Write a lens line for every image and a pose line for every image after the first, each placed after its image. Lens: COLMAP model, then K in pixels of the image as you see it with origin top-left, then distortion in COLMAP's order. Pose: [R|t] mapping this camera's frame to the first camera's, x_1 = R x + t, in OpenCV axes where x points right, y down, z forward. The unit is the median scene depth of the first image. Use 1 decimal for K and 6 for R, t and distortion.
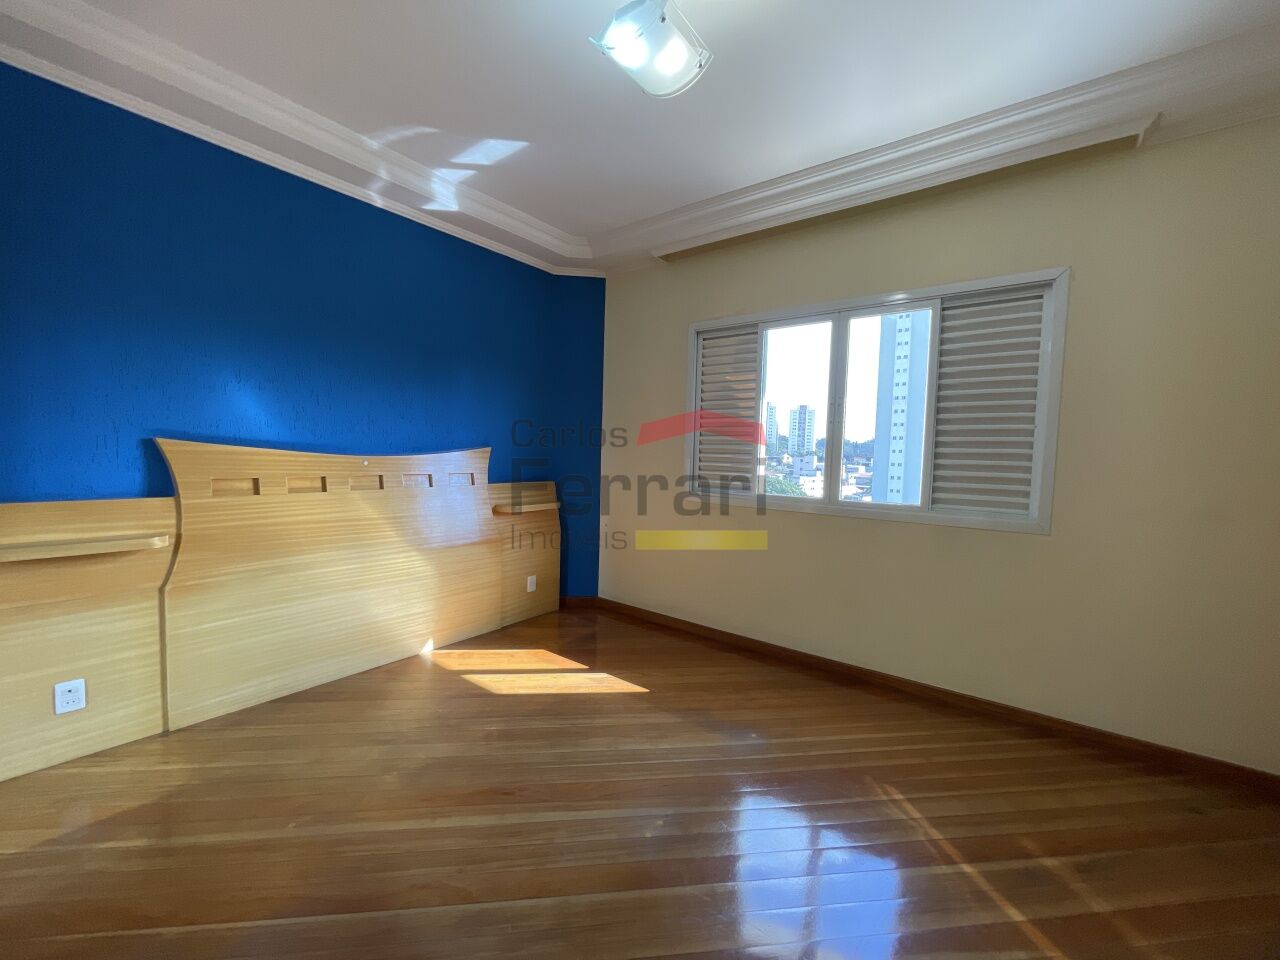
lens RADIAL K [[517.8, 0, 640.0], [0, 517.8, 480.0], [0, 0, 1]] dist [-0.003992, -0.000247]
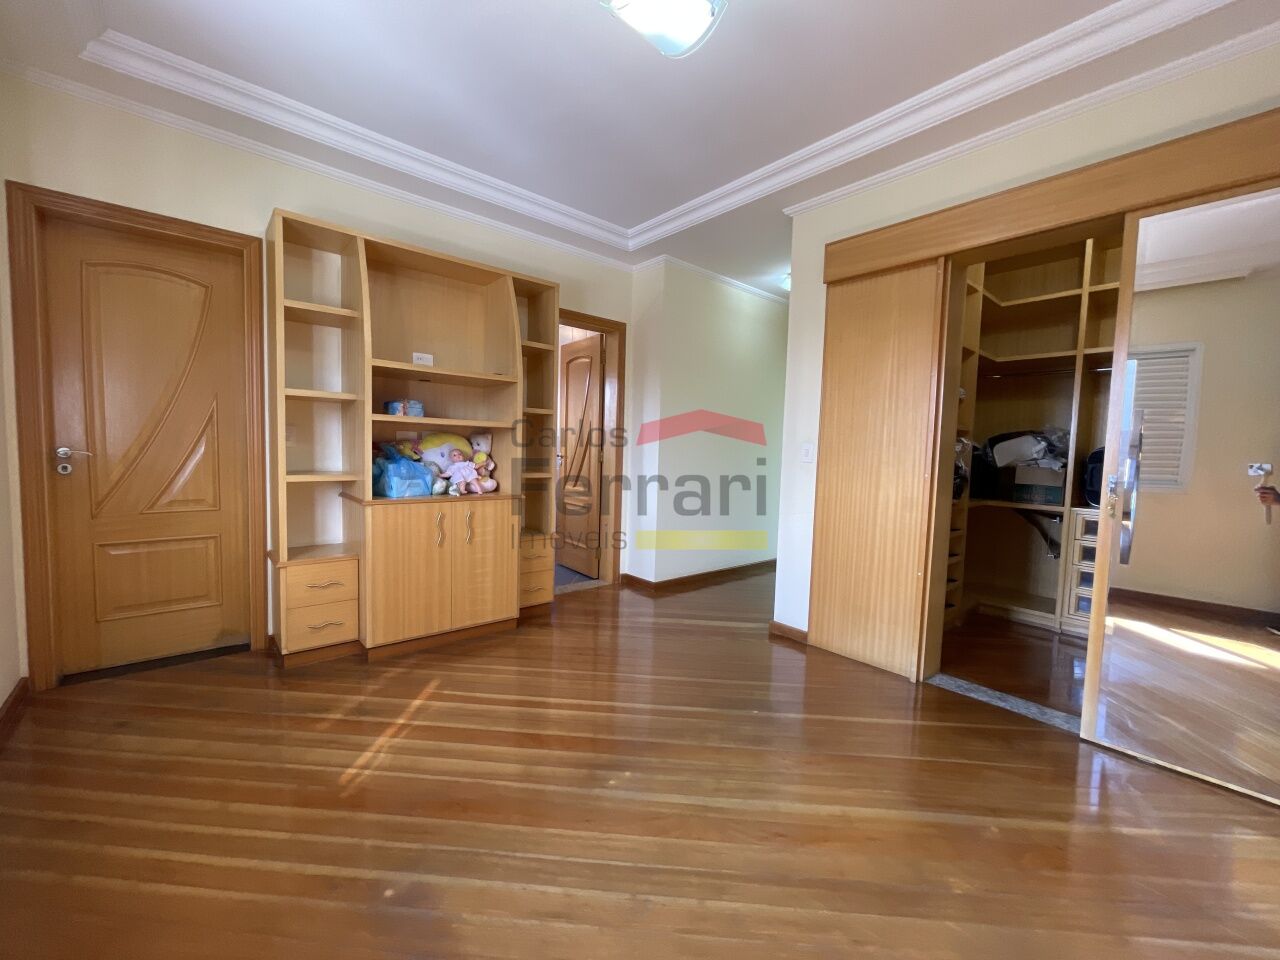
lens RADIAL K [[517.8, 0, 640.0], [0, 517.8, 480.0], [0, 0, 1]] dist [-0.003992, -0.000247]
pose [[-0.978036, -0.068699, 0.196791, -0.135565], [-0.045214, 0.991568, 0.121445, -0.039739], [-0.203475, 0.109880, -0.972895, 1.497940]]
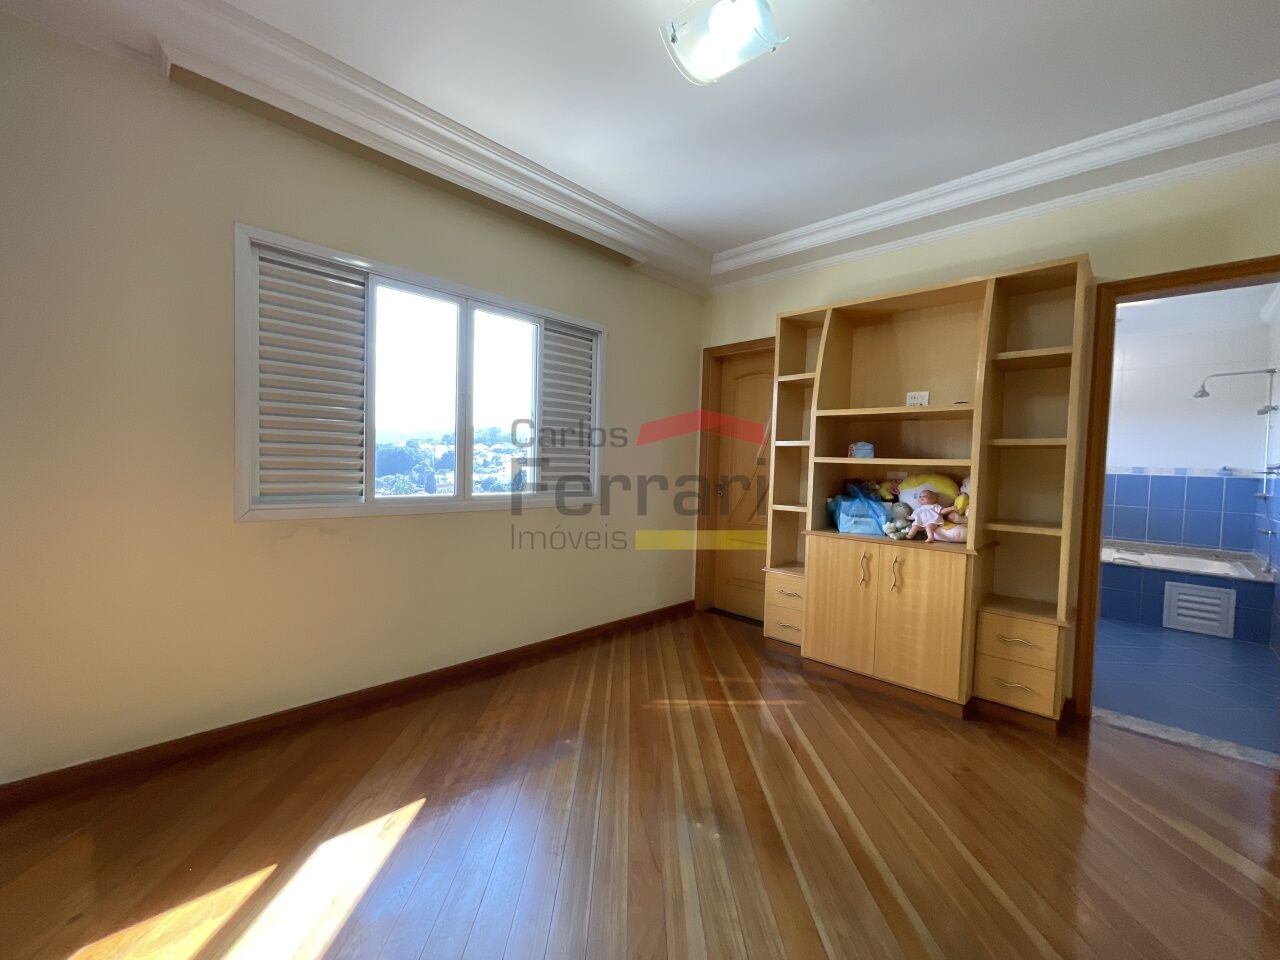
lens RADIAL K [[517.8, 0, 640.0], [0, 517.8, 480.0], [0, 0, 1]] dist [-0.003992, -0.000247]
pose [[0.114525, -0.055986, 0.991841, -0.722192], [0.027095, 0.998215, 0.053218, -0.043207], [-0.993051, 0.020779, 0.115838, 0.770630]]
